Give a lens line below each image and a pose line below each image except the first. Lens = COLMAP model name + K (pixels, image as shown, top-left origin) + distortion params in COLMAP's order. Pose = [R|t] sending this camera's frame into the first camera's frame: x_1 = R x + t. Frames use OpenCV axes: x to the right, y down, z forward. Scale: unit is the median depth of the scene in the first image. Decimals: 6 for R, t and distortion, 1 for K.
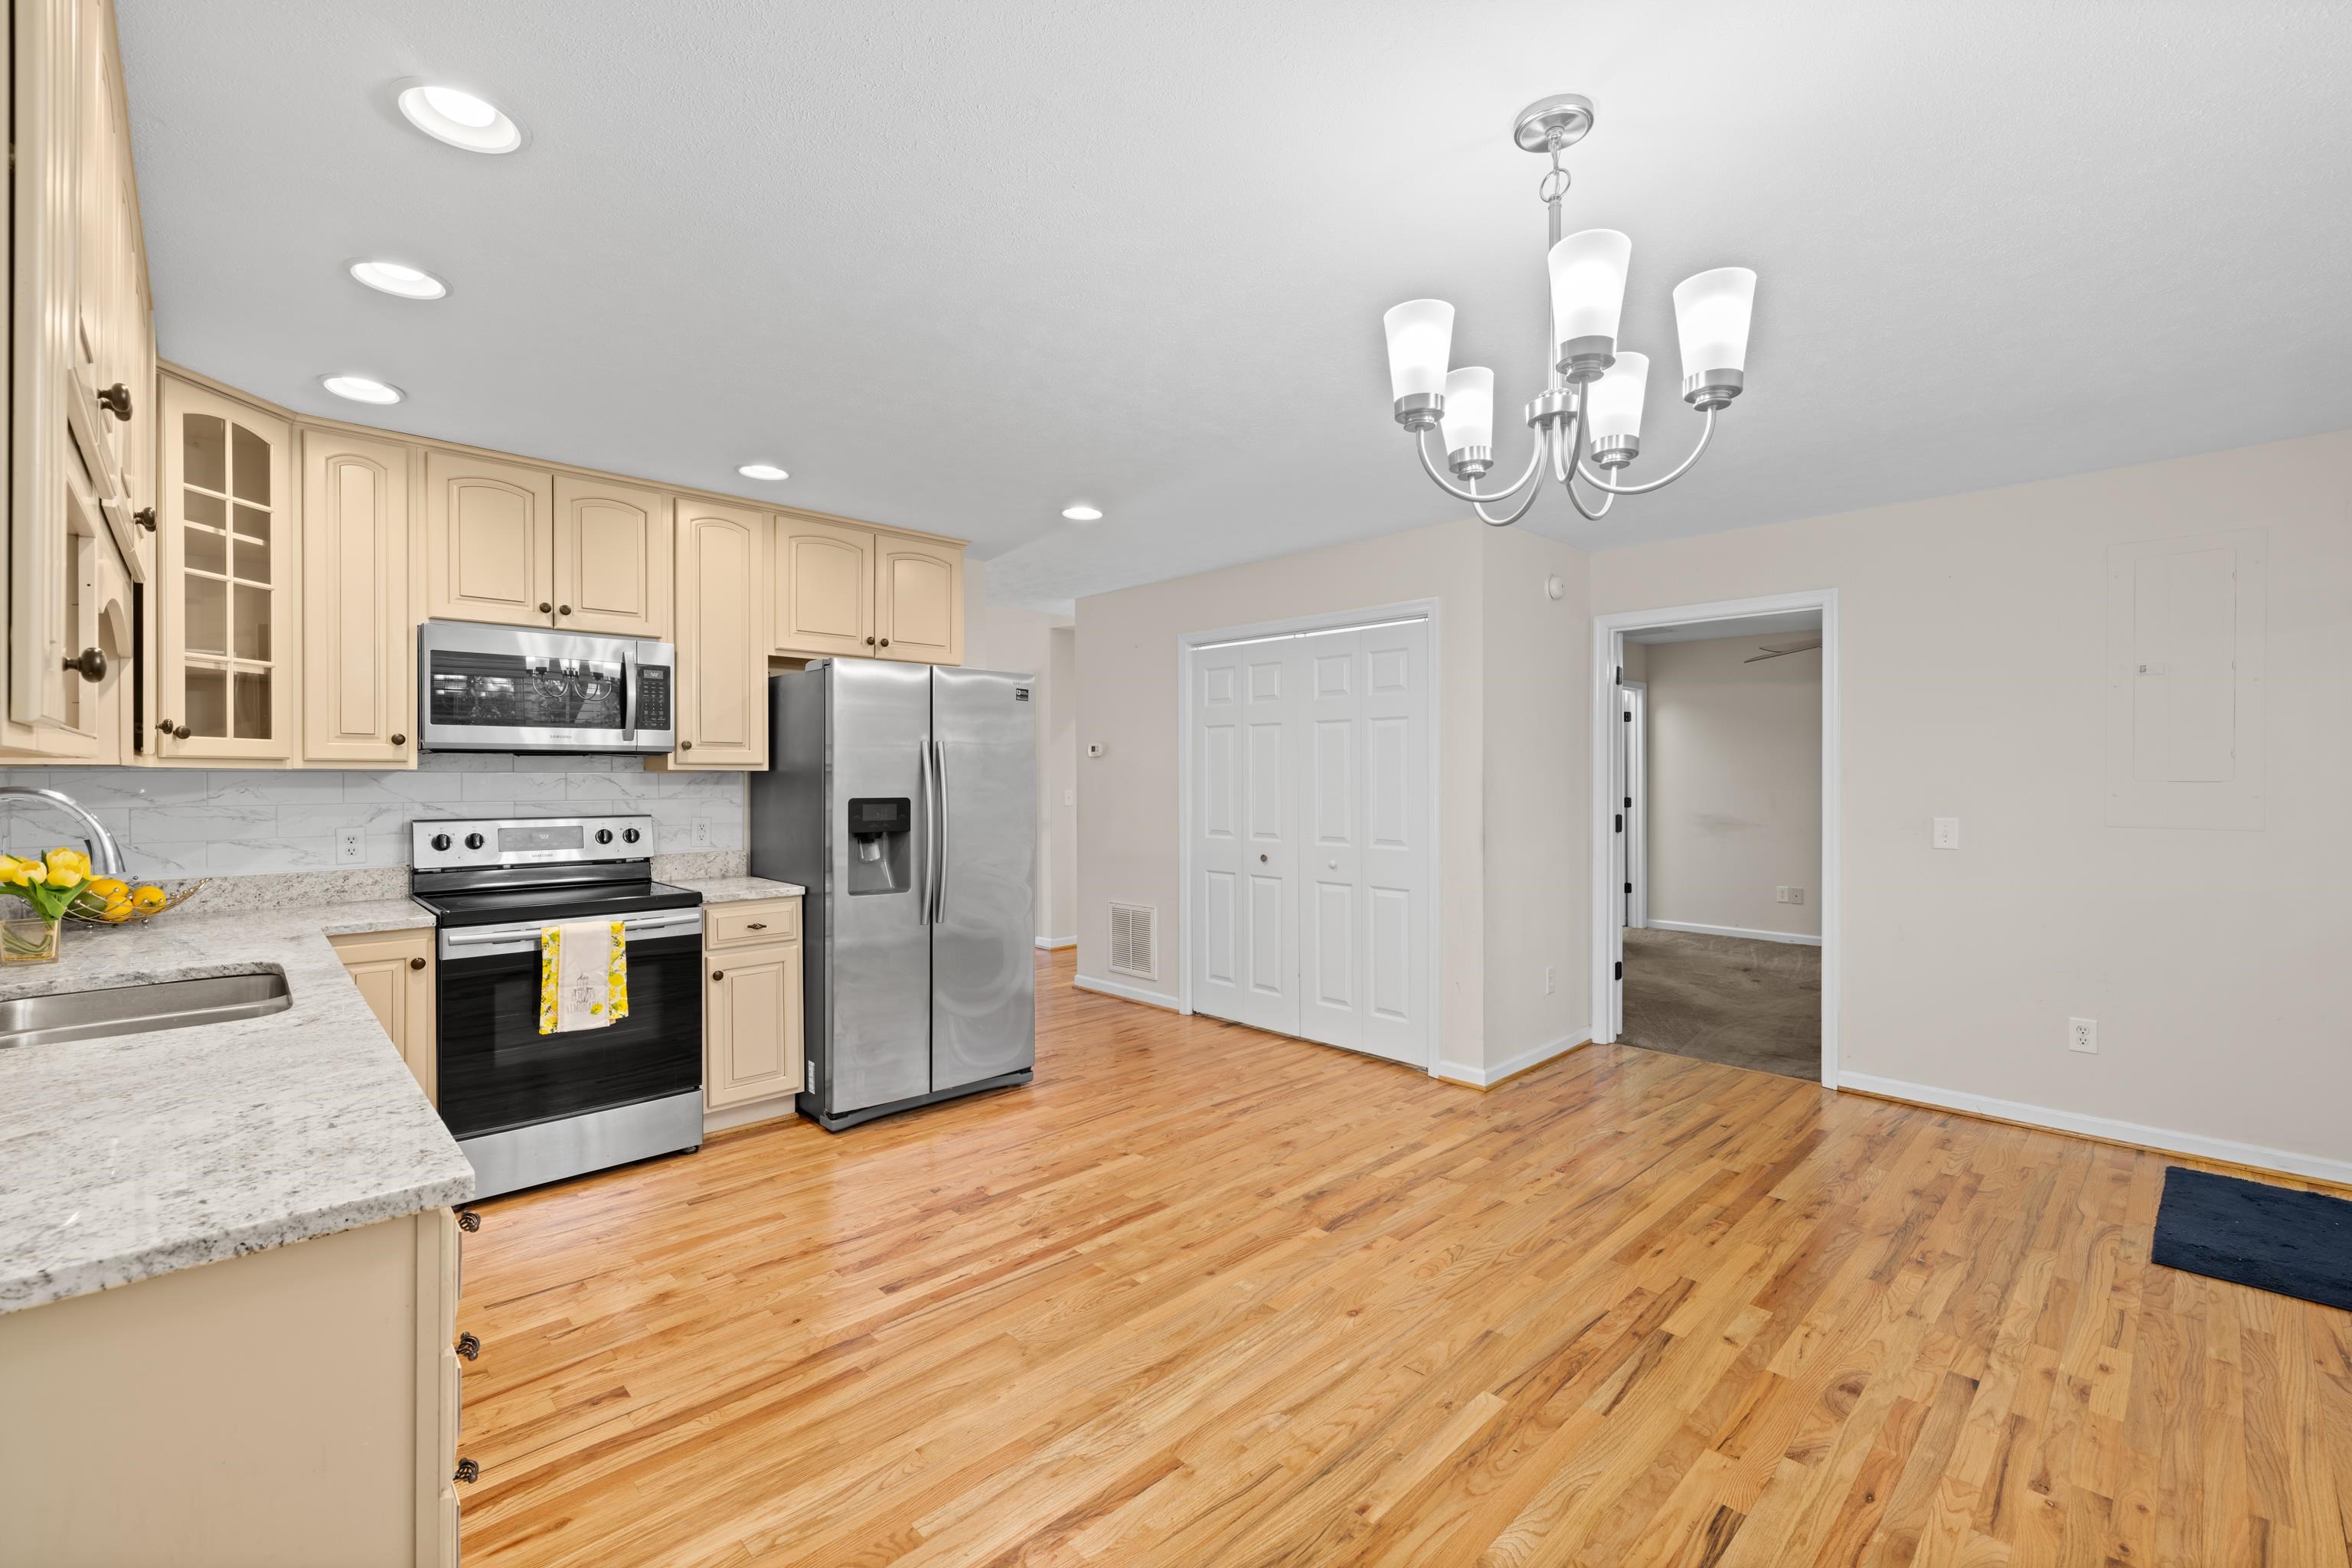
lens RADIAL K [[995.1, 0, 1178.1], [0, 995.1, 777.8], [0, 0, 1]] dist [0.000798, -0.000383]
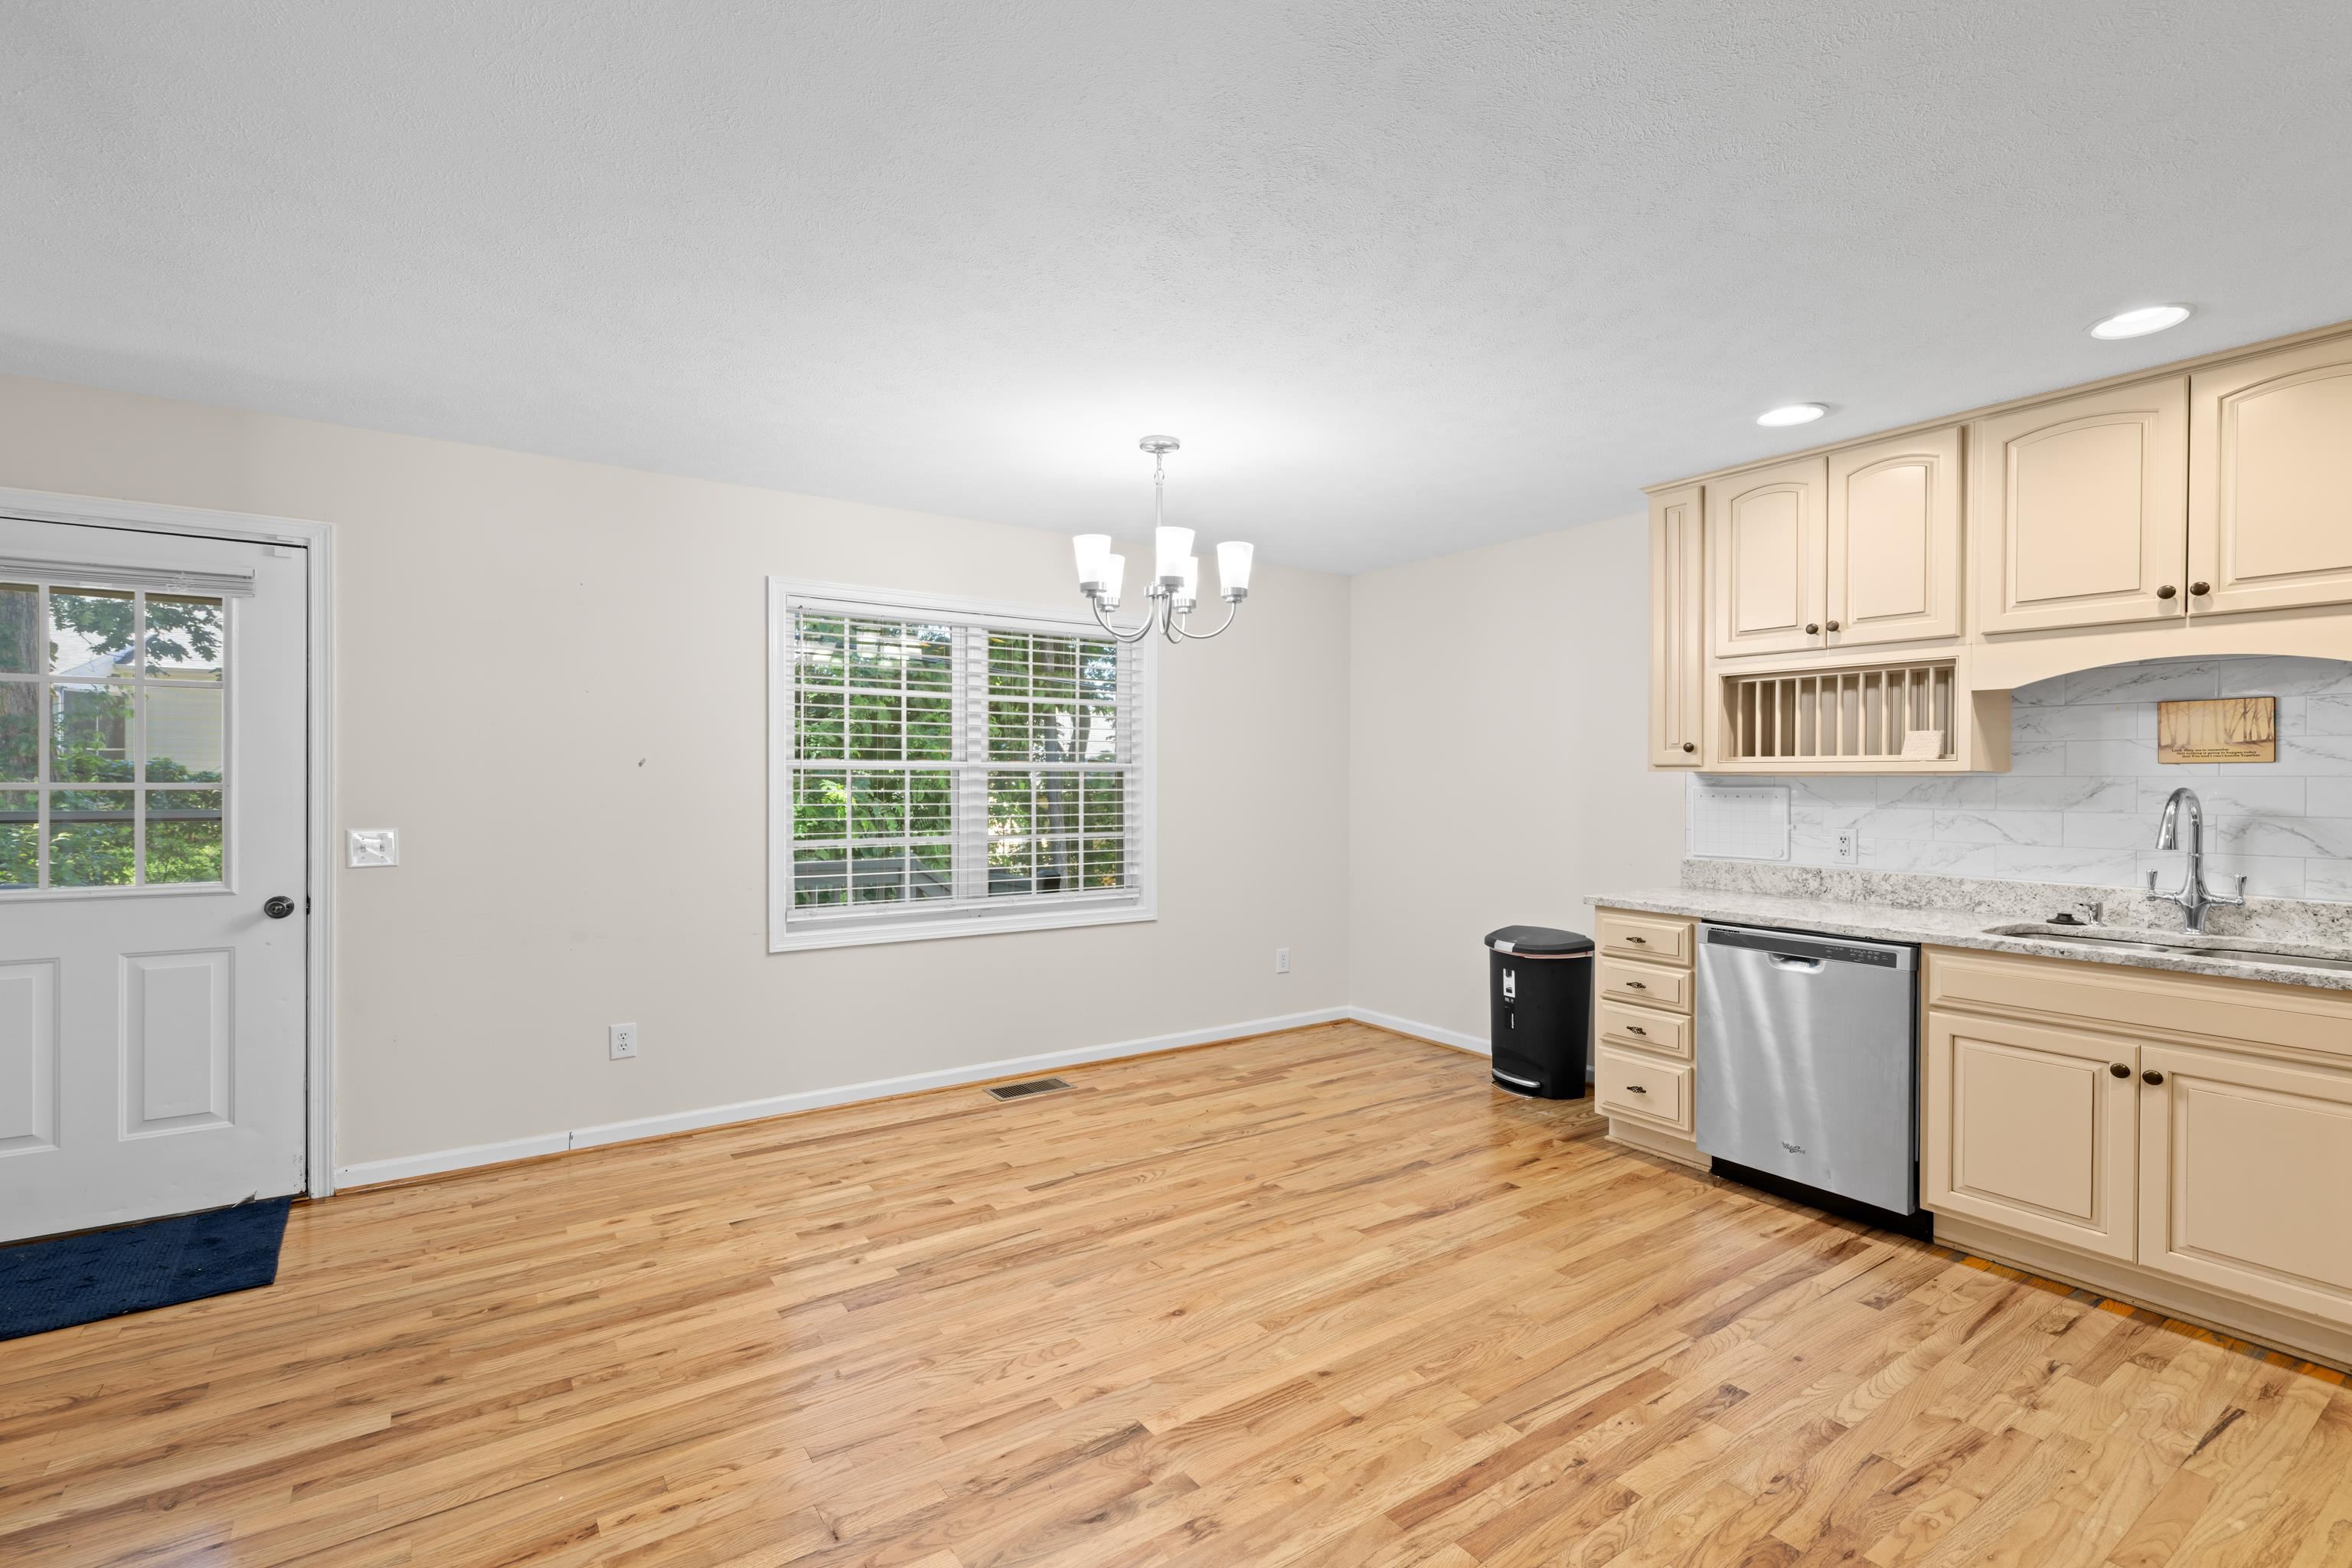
lens RADIAL K [[994.2, 0, 1209.6], [0, 994.2, 782.5], [0, 0, 1]] dist [0.001408, -0.000012]
pose [[-0.994579, -0.004092, 0.103899, 0.069270], [-0.003231, 0.999959, 0.008452, -0.003702], [-0.103930, 0.008070, -0.994552, 1.398714]]
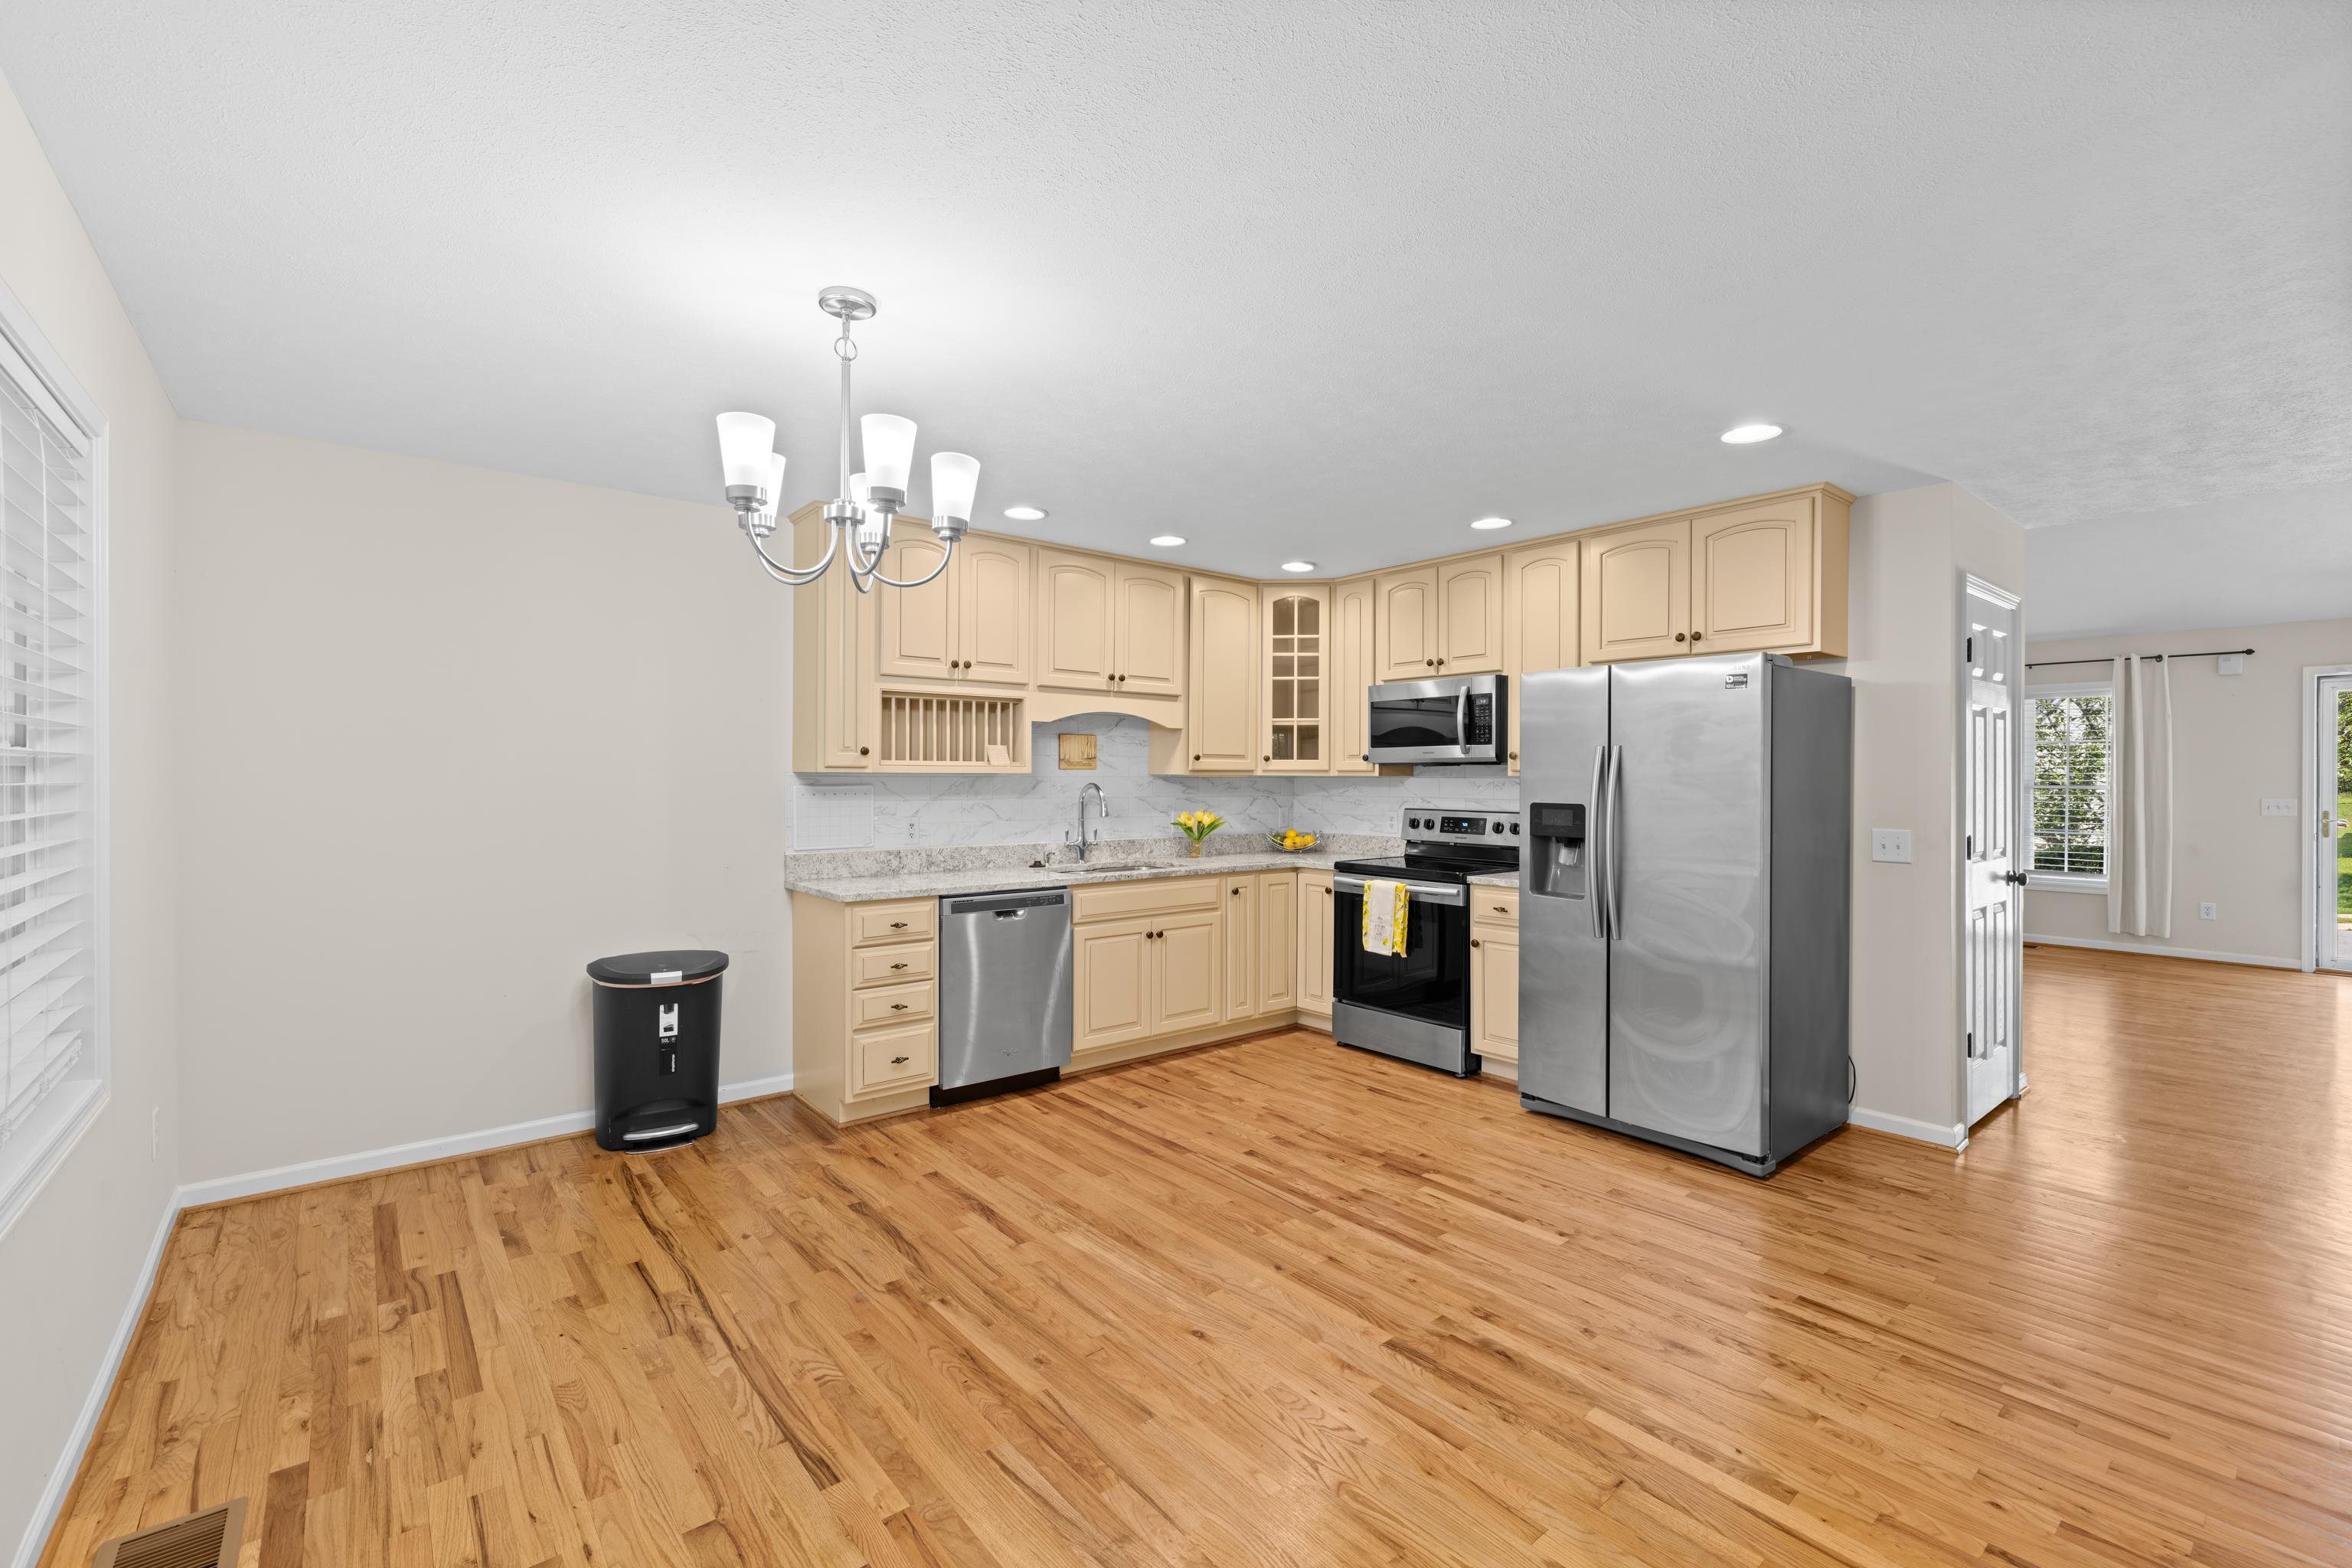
lens RADIAL K [[1000.5, 0, 1178.4], [0, 1000.5, 775.1], [0, 0, 1]] dist [0.000592, 0.000154]
pose [[-0.075476, -0.001659, -0.997146, 0.830744], [-0.005552, 0.999984, -0.001243, -0.005637], [0.997132, 0.005443, -0.075484, 0.756726]]
